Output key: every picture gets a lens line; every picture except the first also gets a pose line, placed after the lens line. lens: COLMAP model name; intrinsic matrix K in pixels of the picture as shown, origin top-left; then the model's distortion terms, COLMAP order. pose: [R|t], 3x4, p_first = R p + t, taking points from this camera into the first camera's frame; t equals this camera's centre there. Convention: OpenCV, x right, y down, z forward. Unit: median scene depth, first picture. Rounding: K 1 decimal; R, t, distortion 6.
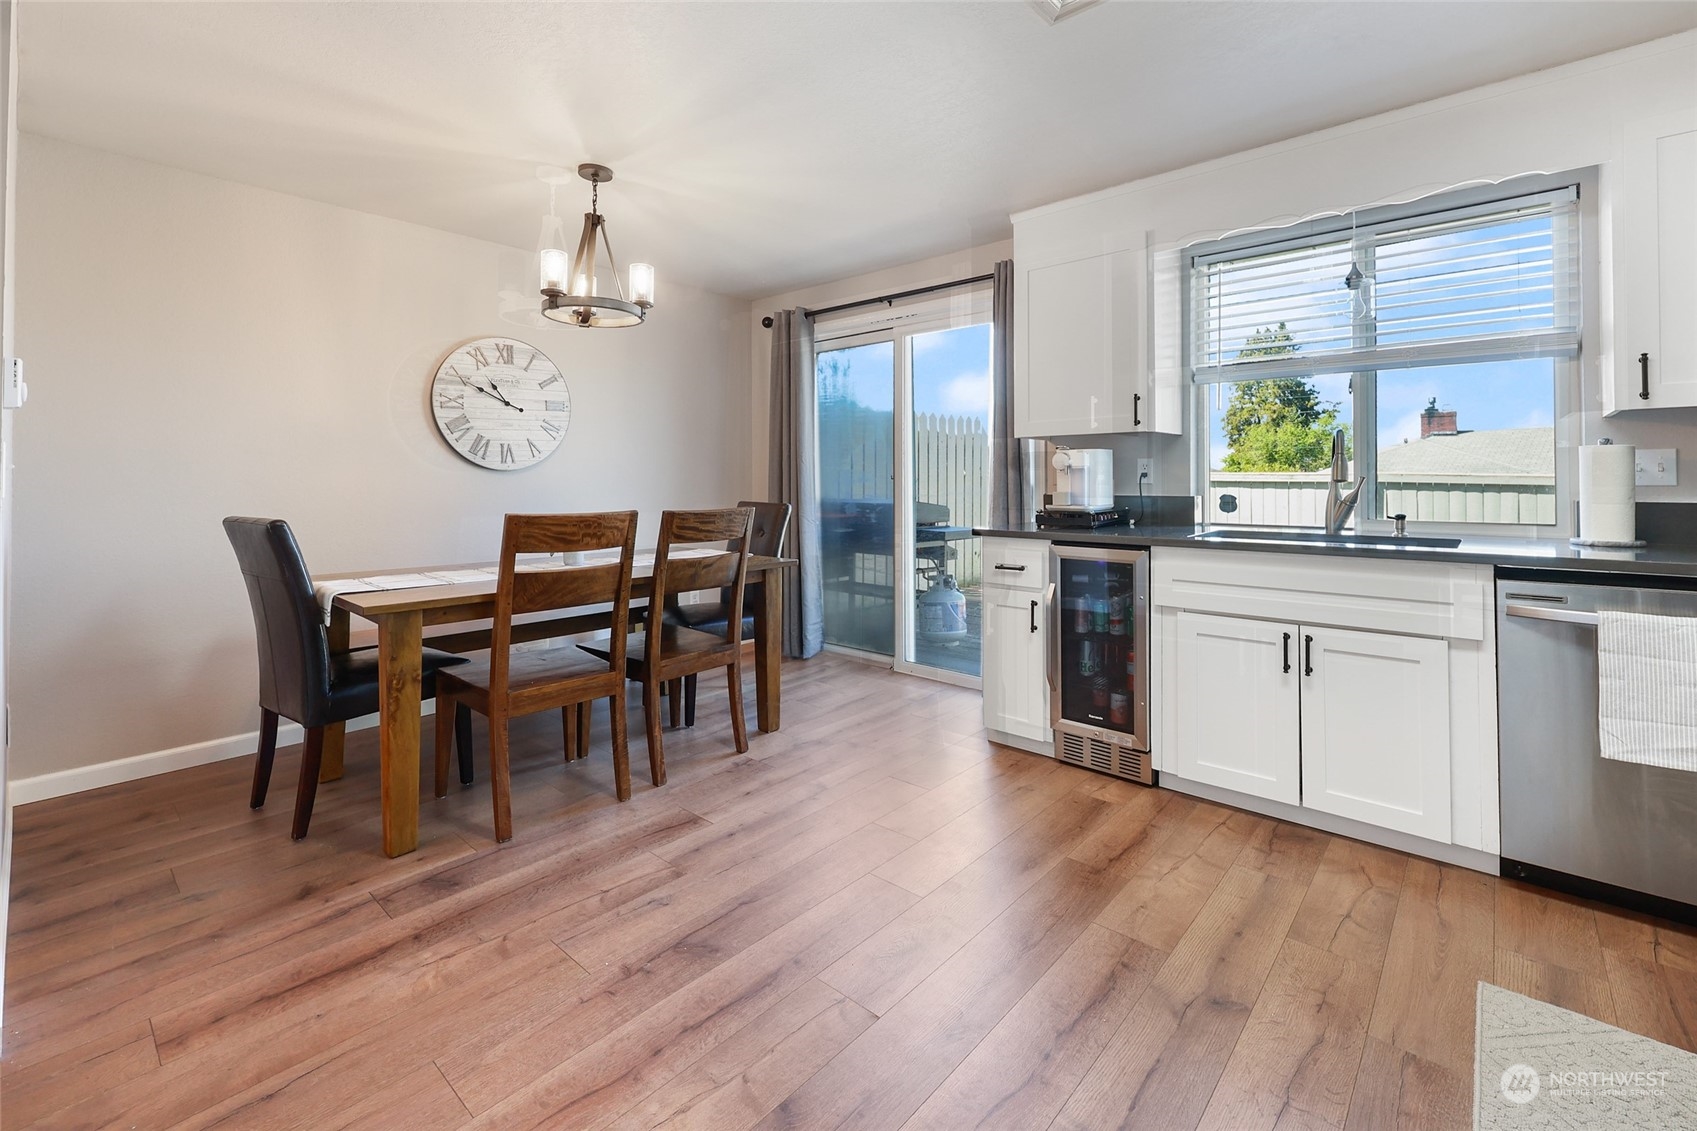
lens RADIAL K [[724.1, 0, 877.4], [0, 724.1, 475.1], [0, 0, 1]] dist [-0.000411, 0.000066]
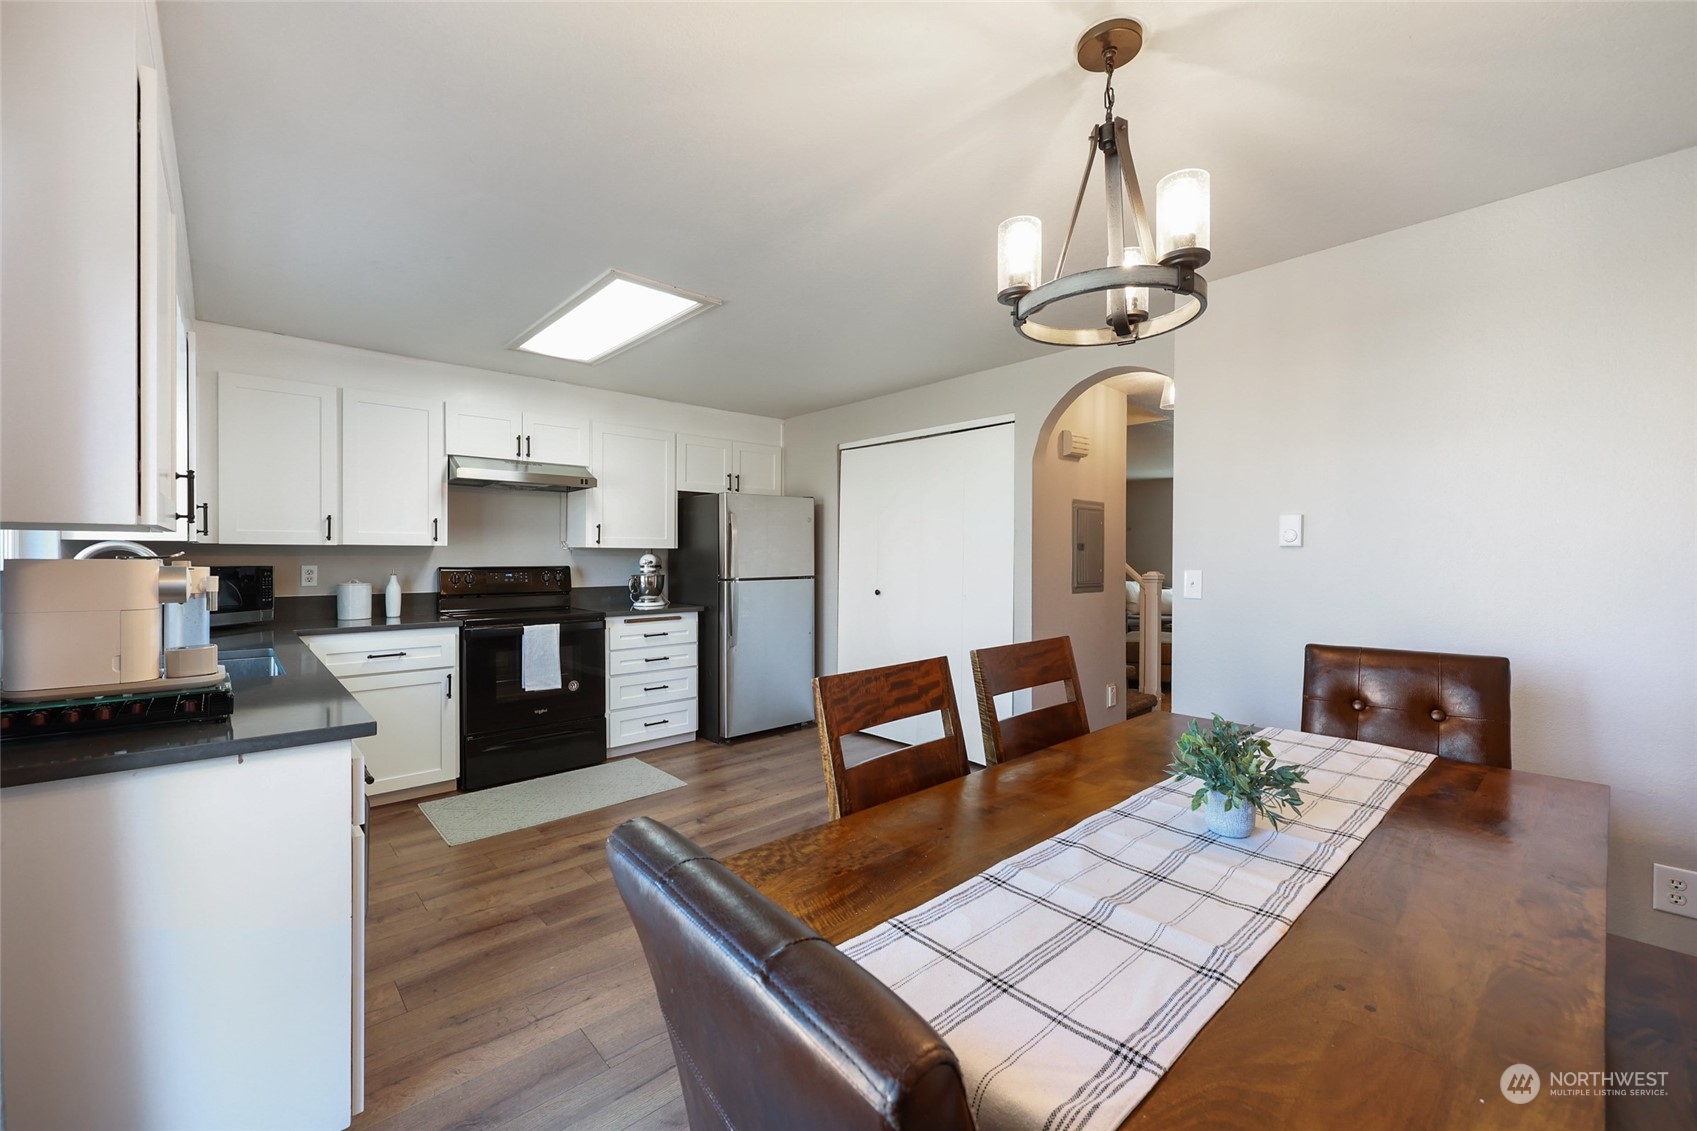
lens RADIAL K [[689.5, 0, 856.0], [0, 689.5, 554.7], [0, 0, 1]] dist [0.000165, 0.000062]
pose [[-0.993184, 0.001728, 0.116543, -0.270879], [0.000660, 0.999957, -0.009204, -0.038479], [-0.116554, -0.009065, -0.993143, 1.567465]]
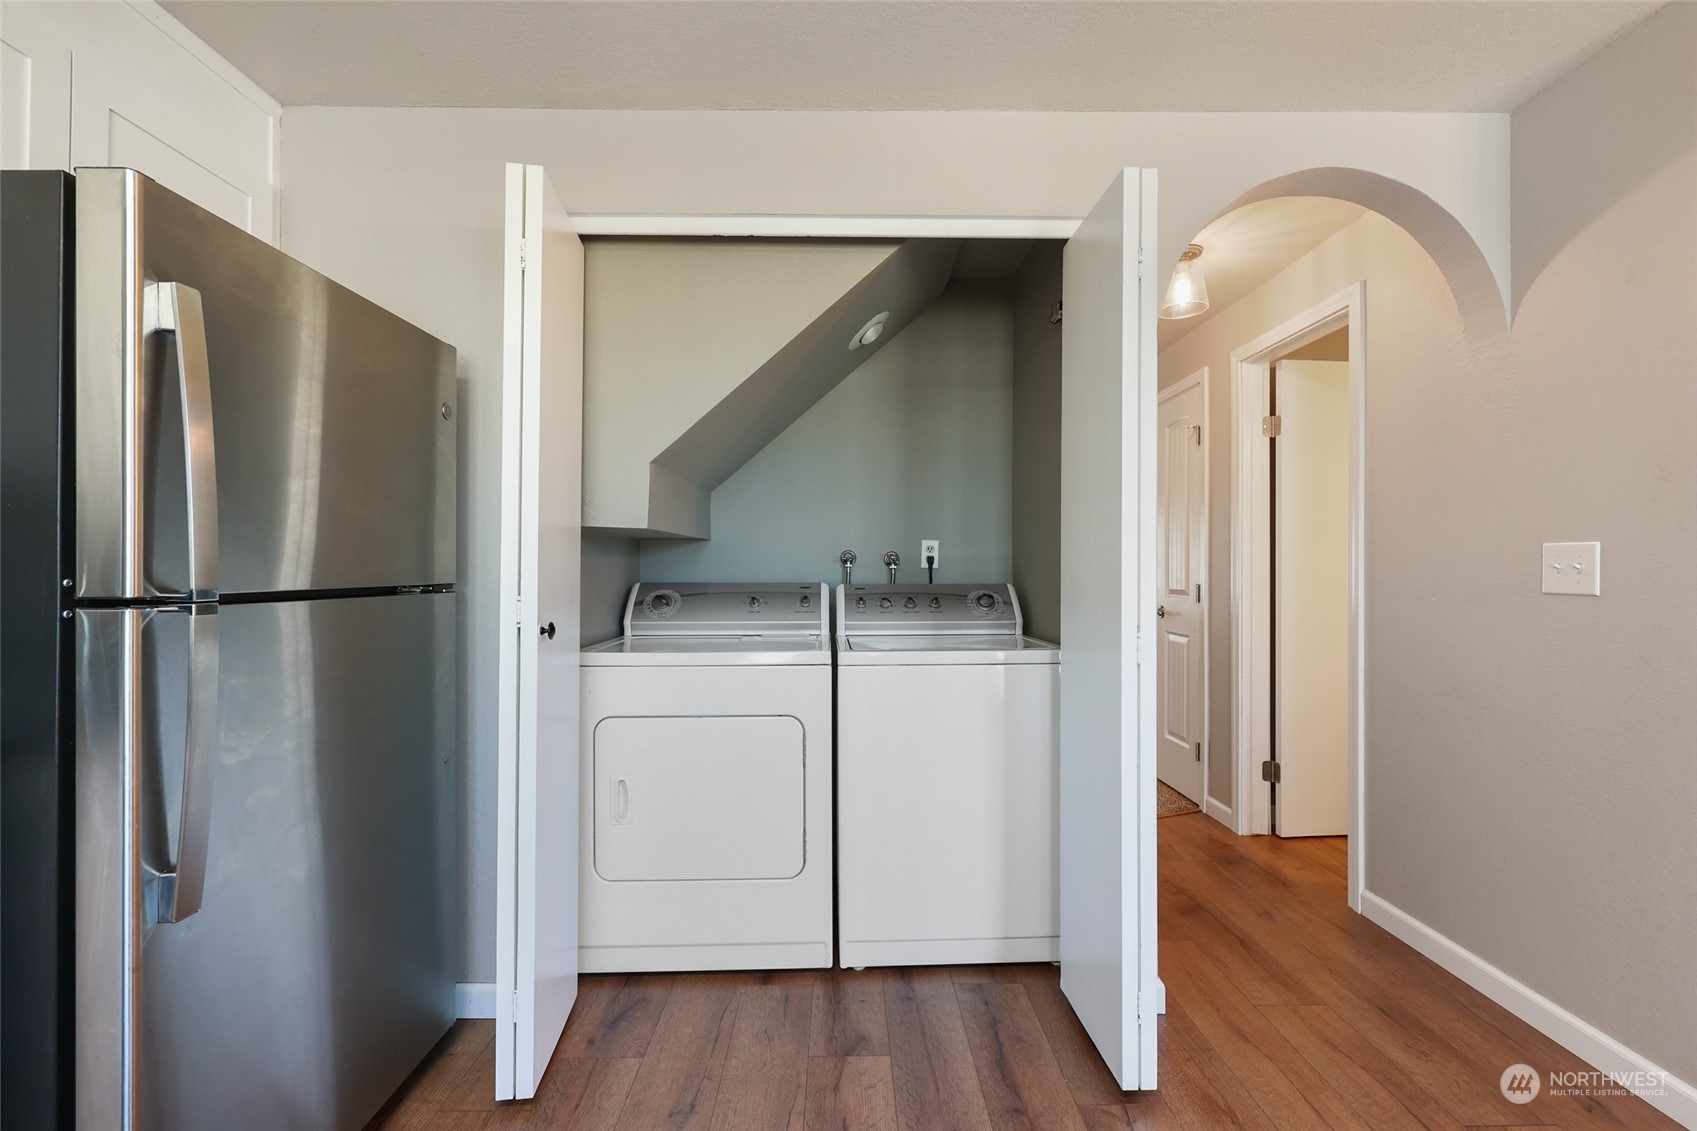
lens RADIAL K [[683.1, 0, 846.6], [0, 683.1, 564.2], [0, 0, 1]] dist [-0.001176, -0.000154]
pose [[-0.751282, -0.001916, -0.659979, 0.178847], [0.008940, 0.999874, -0.013080, -0.005748], [0.659921, -0.015727, -0.751170, 0.463702]]
